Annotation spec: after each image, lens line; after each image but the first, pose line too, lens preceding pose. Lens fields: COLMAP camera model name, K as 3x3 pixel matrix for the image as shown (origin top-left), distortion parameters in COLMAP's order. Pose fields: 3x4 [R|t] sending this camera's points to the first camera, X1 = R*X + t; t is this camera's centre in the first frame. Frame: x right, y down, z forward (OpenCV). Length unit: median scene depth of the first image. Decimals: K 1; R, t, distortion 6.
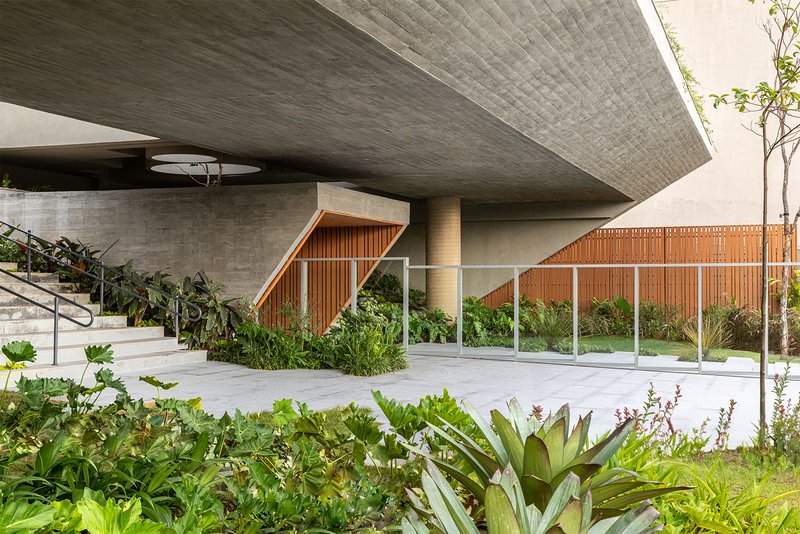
lens RADIAL K [[1044.5, 0, 399.5], [0, 1044.5, 265.9], [0, 0, 1]] dist [0.038988, 0.000000]
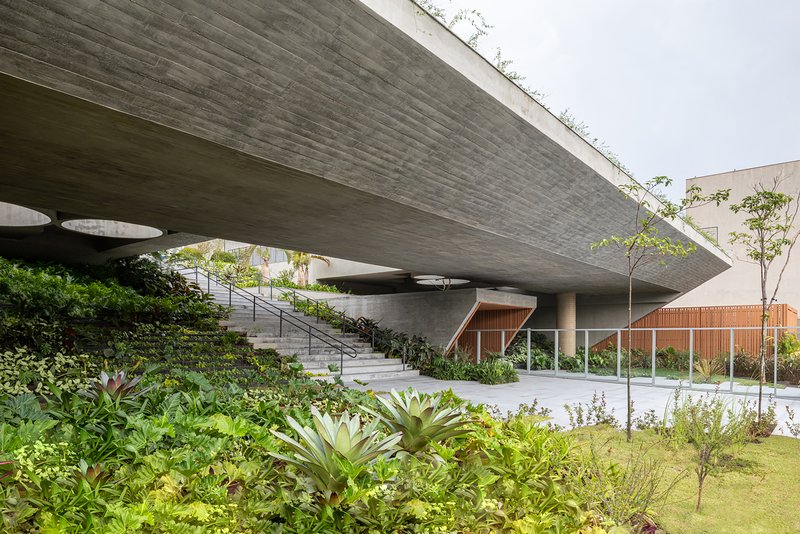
lens RADIAL K [[543.7, 0, 404.0], [0, 543.7, 342.0], [0, 0, 1]] dist [0.007801, 0.000547]
pose [[0.944571, 0.005878, -0.328255, 0.122177], [0.001789, 0.999733, 0.023049, -0.000832], [0.328302, -0.022358, 0.944308, -0.031323]]
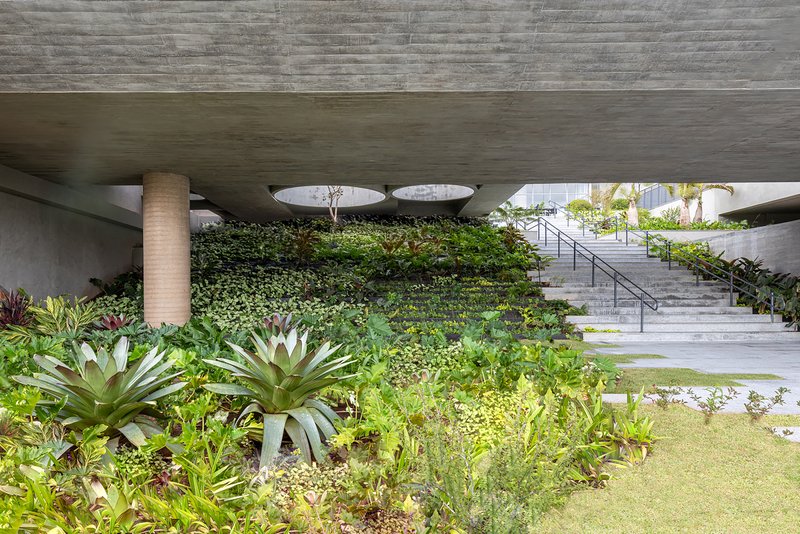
lens RADIAL K [[543.7, 0, 381.6], [0, 543.7, 306.5], [0, 0, 1]] dist [0.007801, 0.000547]
pose [[0.324241, 0.008705, -0.945935, 0.263596], [0.023820, 0.999565, 0.017363, 0.018158], [0.945675, -0.028162, 0.323893, 0.212797]]
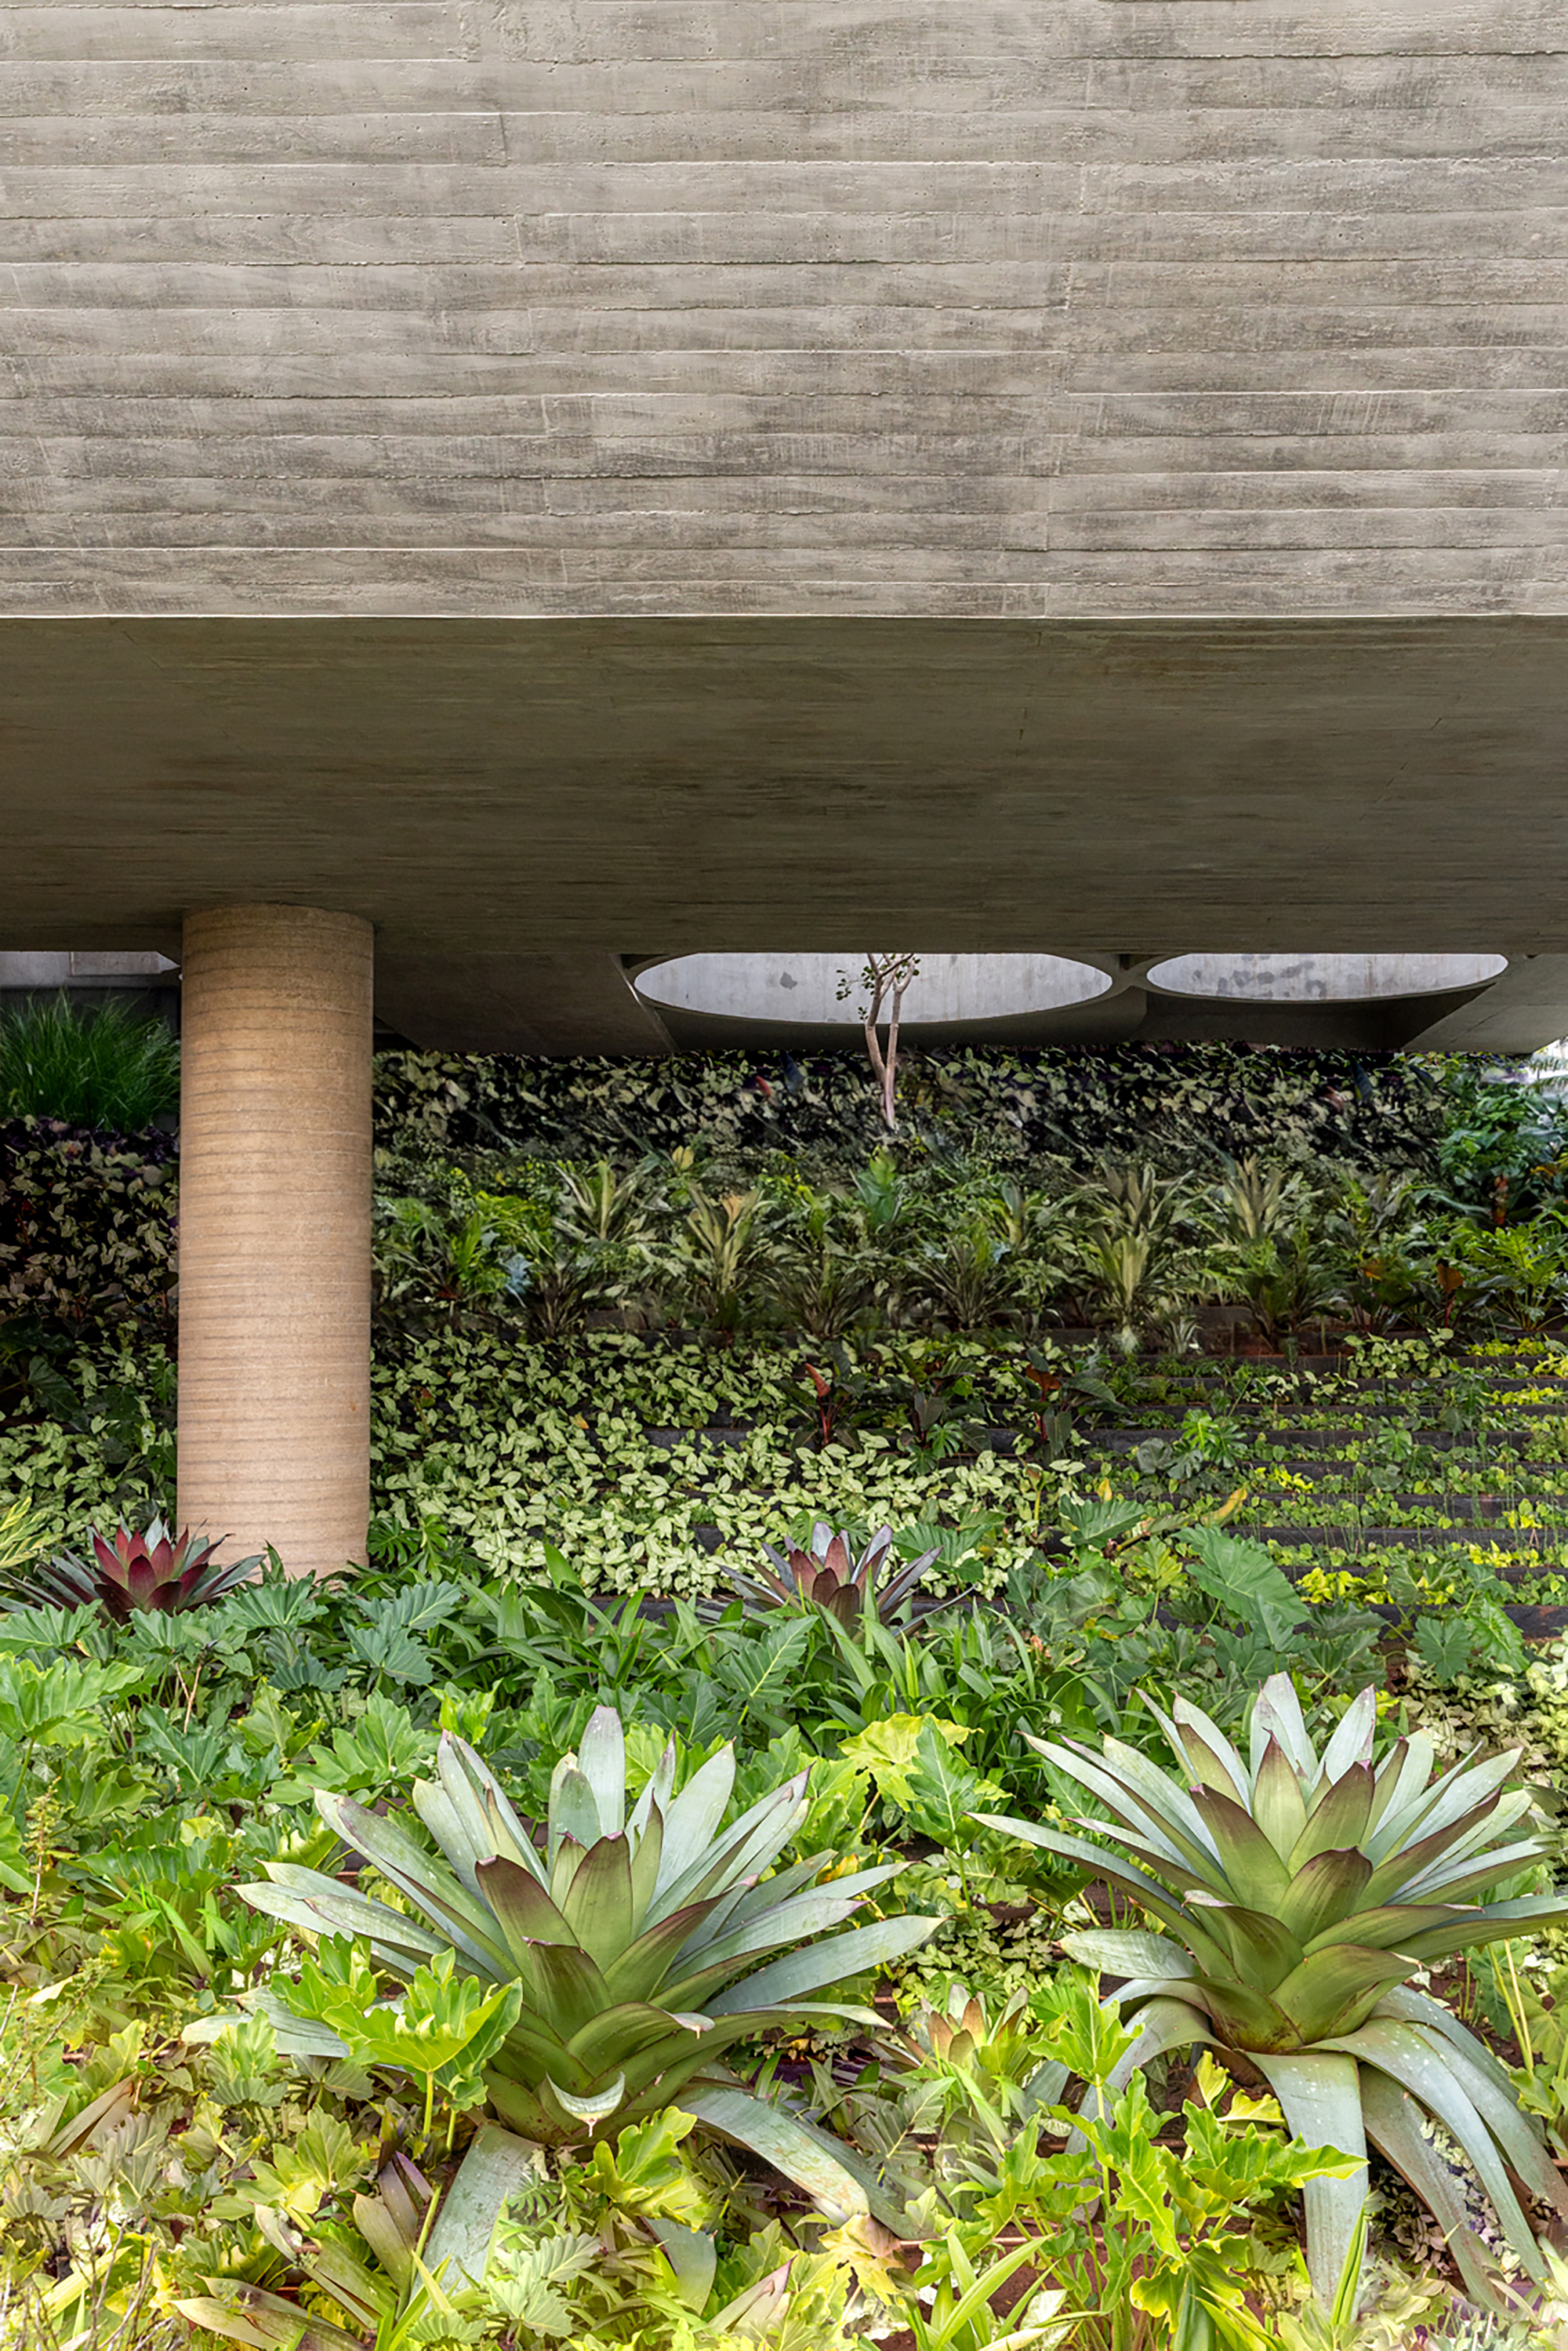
lens RADIAL K [[2390.2, 0, 824.2], [0, 2390.2, 1332.9], [0, 0, 1]] dist [0.017536, 0.000000]
pose [[0.307060, -0.019663, -0.951487, 0.246892], [0.015741, 0.999755, -0.015581, -0.001748], [0.951560, -0.010193, 0.307294, 0.129408]]
